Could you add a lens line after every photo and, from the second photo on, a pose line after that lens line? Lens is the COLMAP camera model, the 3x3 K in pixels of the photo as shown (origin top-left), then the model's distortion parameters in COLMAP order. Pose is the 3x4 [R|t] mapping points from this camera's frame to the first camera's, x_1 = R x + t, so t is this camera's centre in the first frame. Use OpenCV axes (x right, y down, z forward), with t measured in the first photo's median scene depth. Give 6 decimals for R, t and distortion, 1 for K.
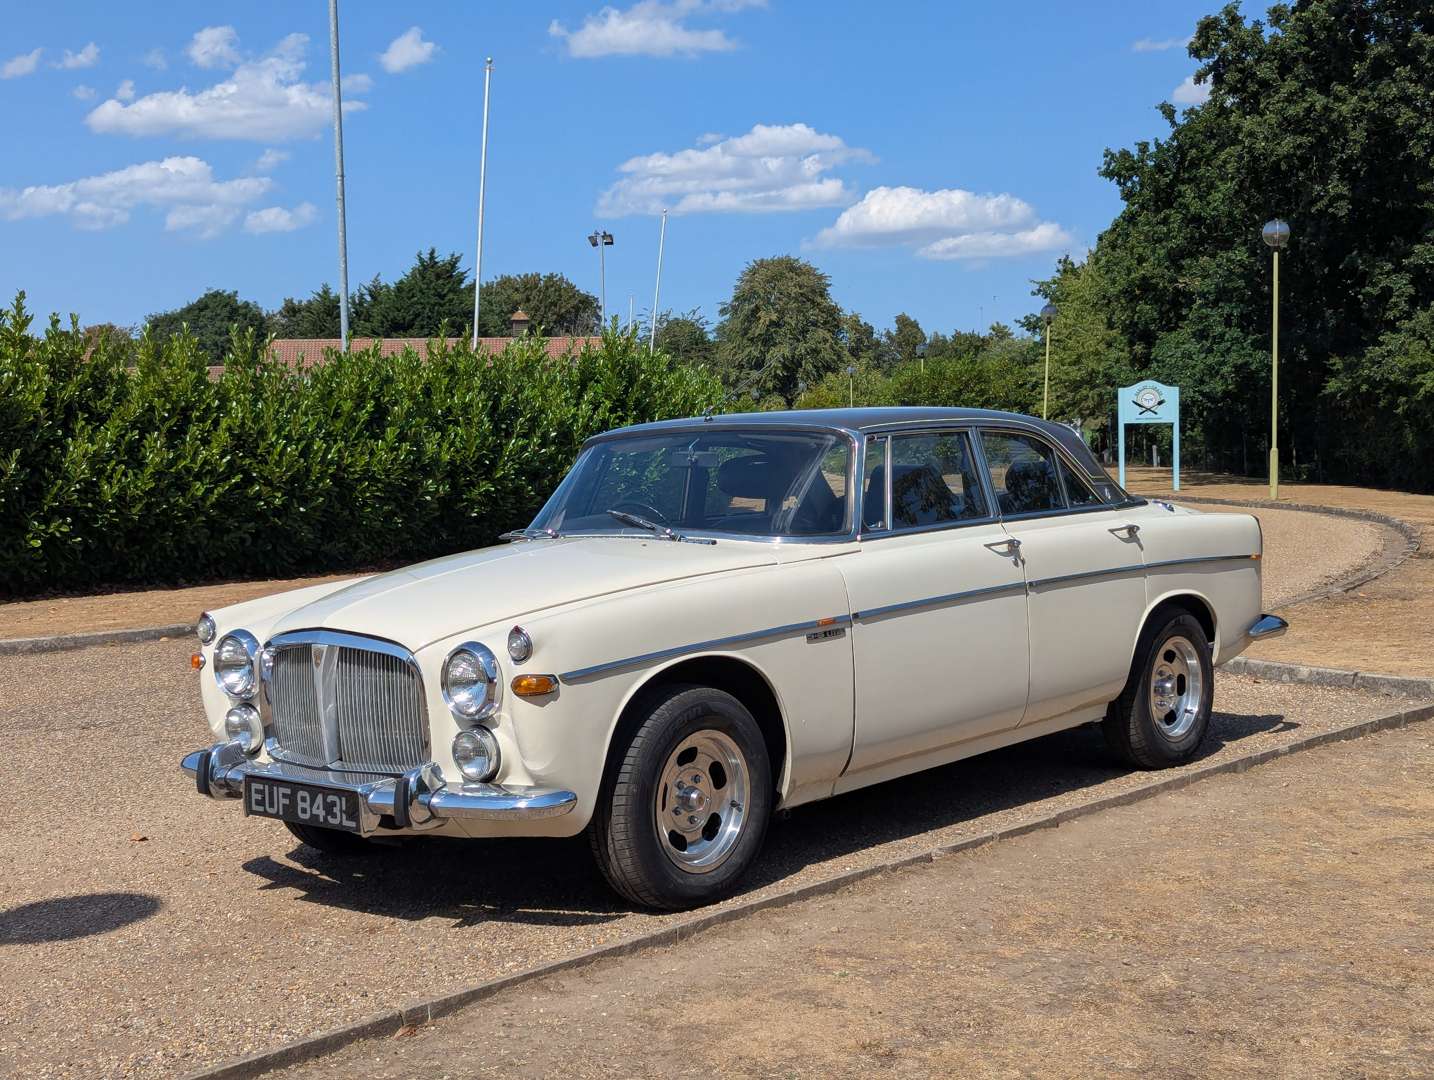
lens RADIAL K [[2022.8, 0, 717.0], [0, 2022.8, 540.0], [0, 0, 1]] dist [0.141171, -0.498215]
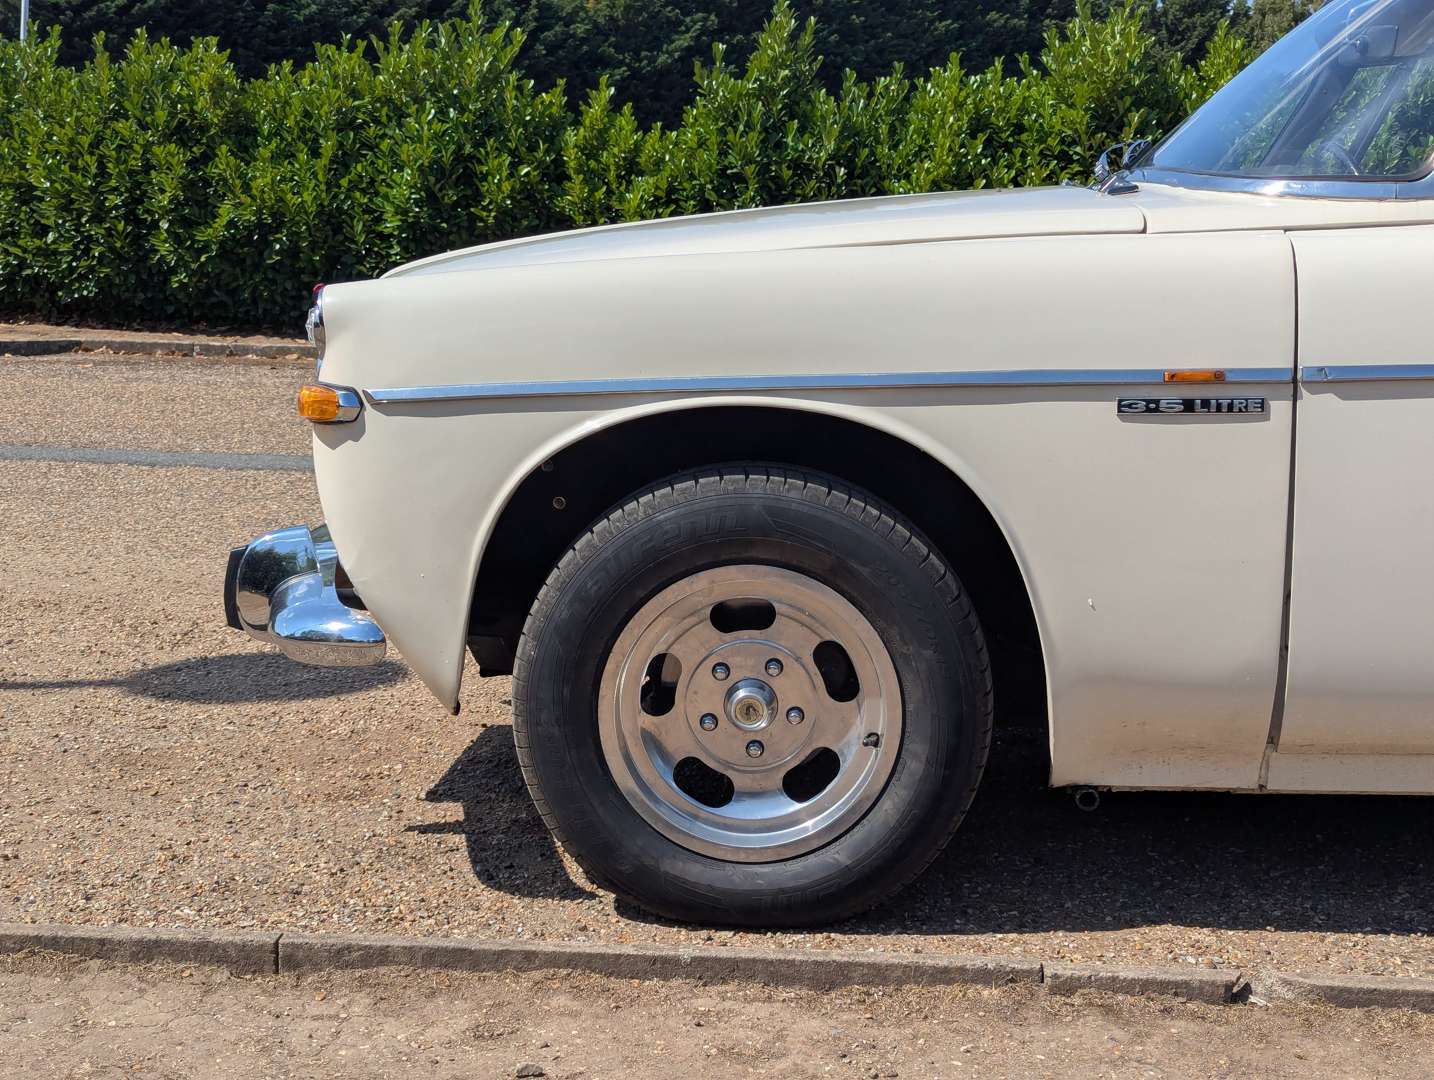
lens RADIAL K [[2022.8, 0, 717.0], [0, 2022.8, 540.0], [0, 0, 1]] dist [0.141171, -0.498215]
pose [[0.611746, 0.159185, -0.774872, 0.323685], [-0.078451, 0.986923, 0.140812, 0.022462], [0.787155, -0.025352, 0.616234, 0.664209]]
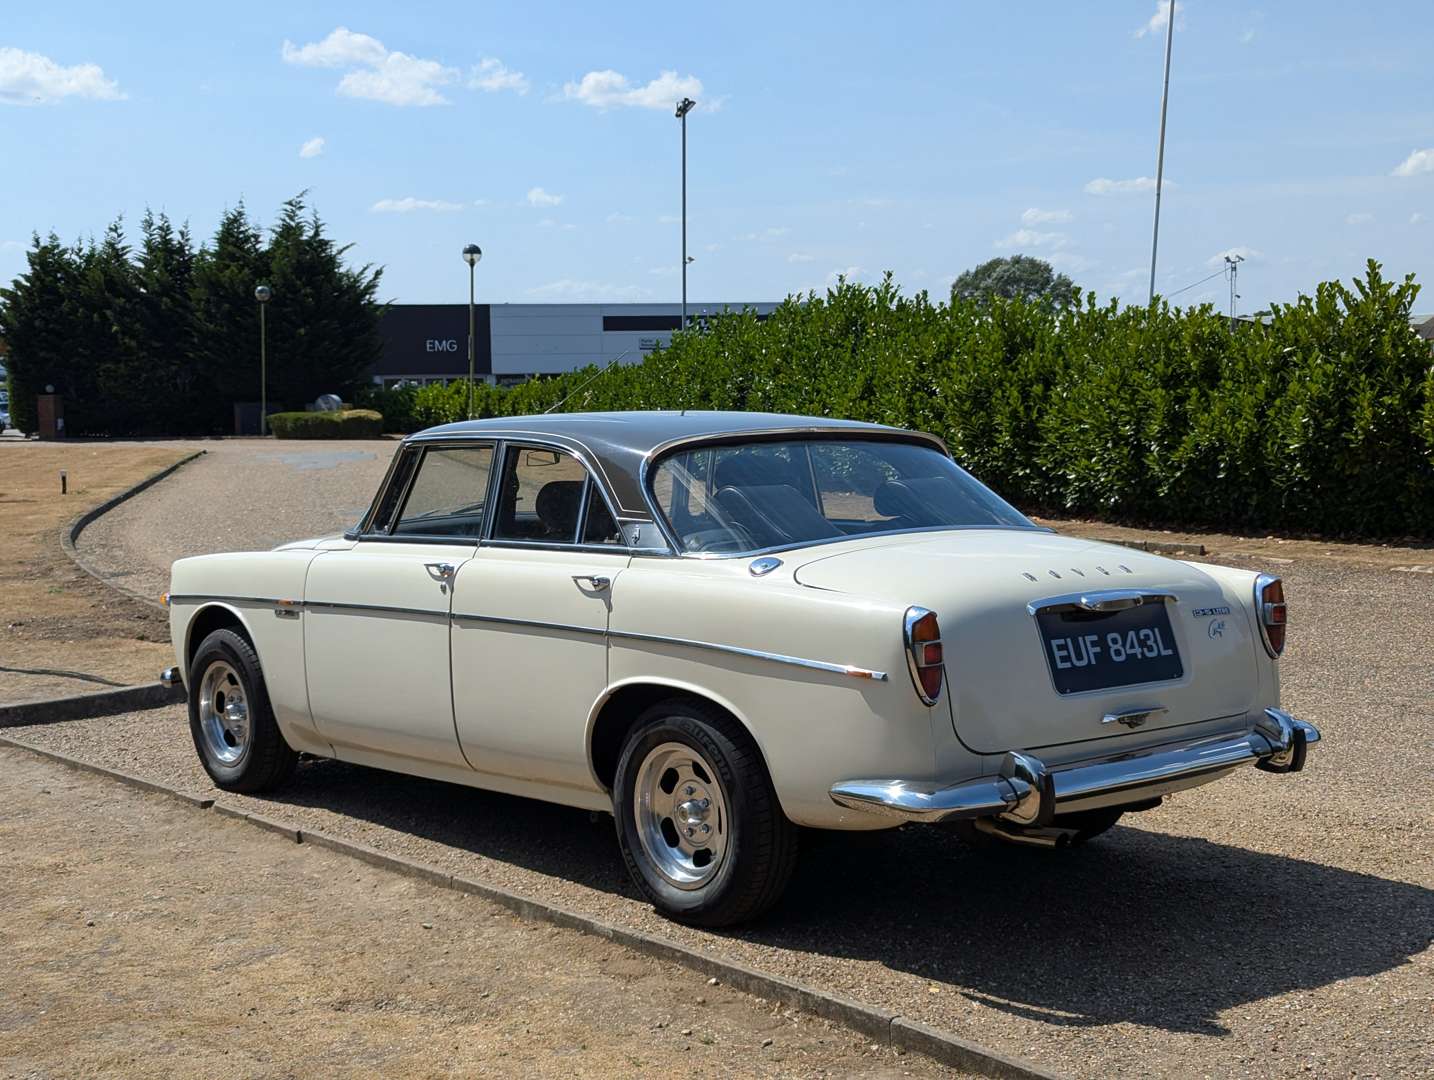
lens RADIAL K [[2022.8, 0, 717.0], [0, 2022.8, 540.0], [0, 0, 1]] dist [0.141171, -0.498215]
pose [[-0.160219, 0.103558, -0.981634, 1.174402], [-0.026880, 0.993655, 0.109214, -0.131896], [0.986715, 0.043884, -0.156419, 1.432355]]
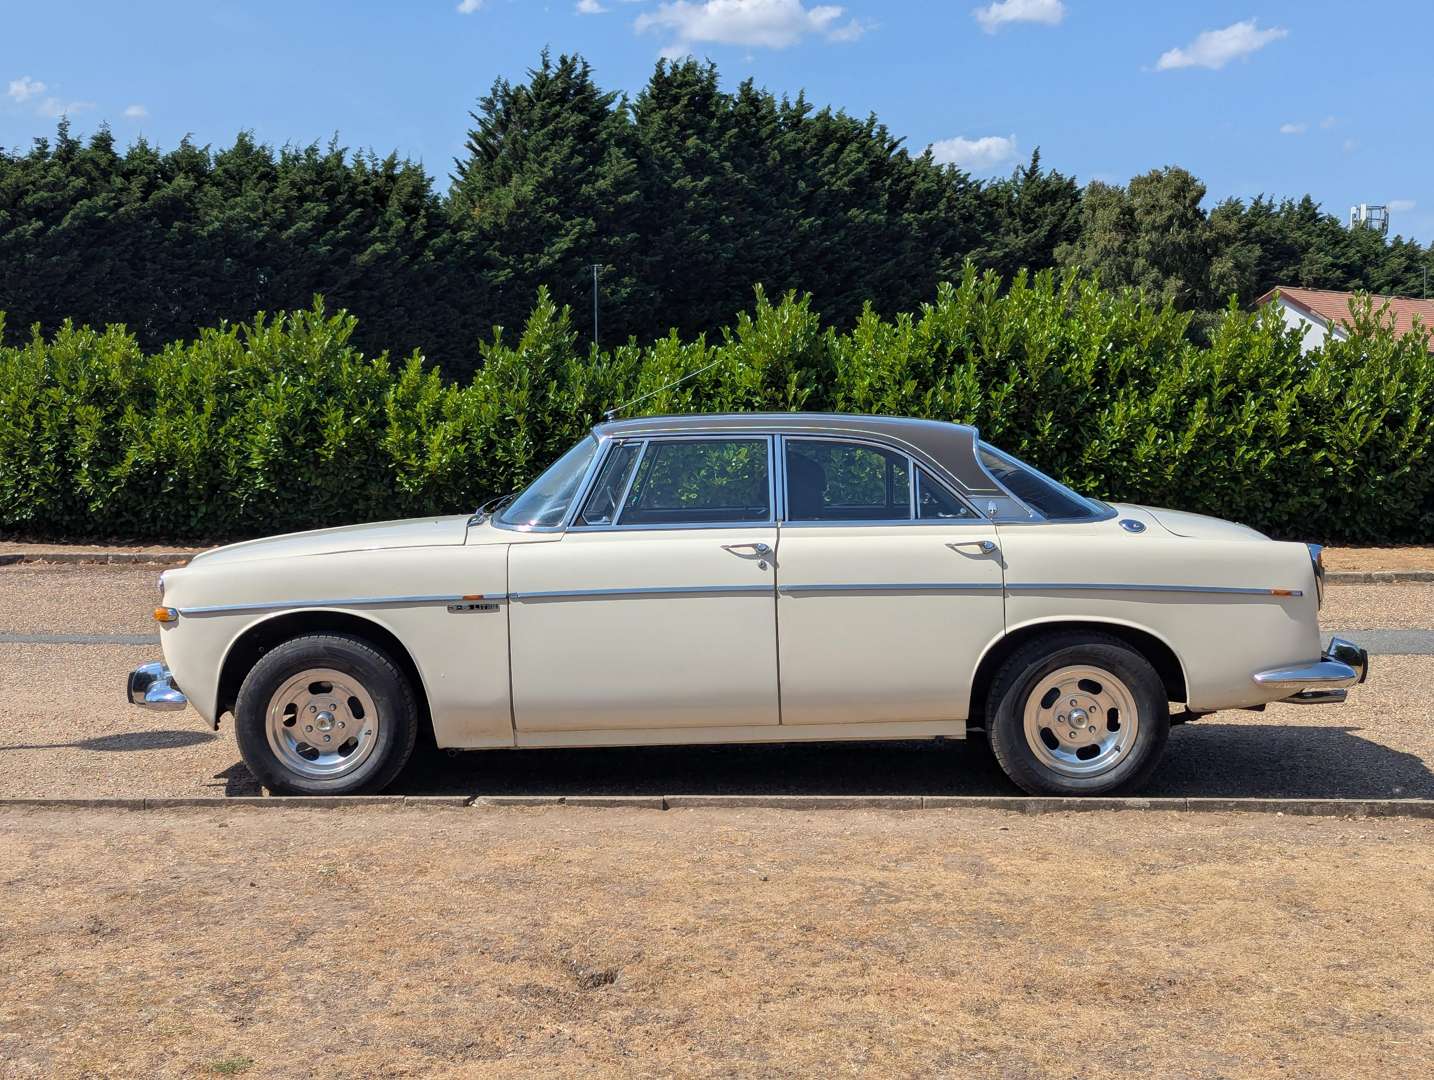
lens RADIAL K [[2022.8, 0, 717.0], [0, 2022.8, 540.0], [0, 0, 1]] dist [0.141171, -0.498215]
pose [[0.646192, 0.079327, -0.759041, 1.047232], [-0.056748, 0.996824, 0.055866, -0.067589], [0.761063, 0.006974, 0.648641, 0.337099]]
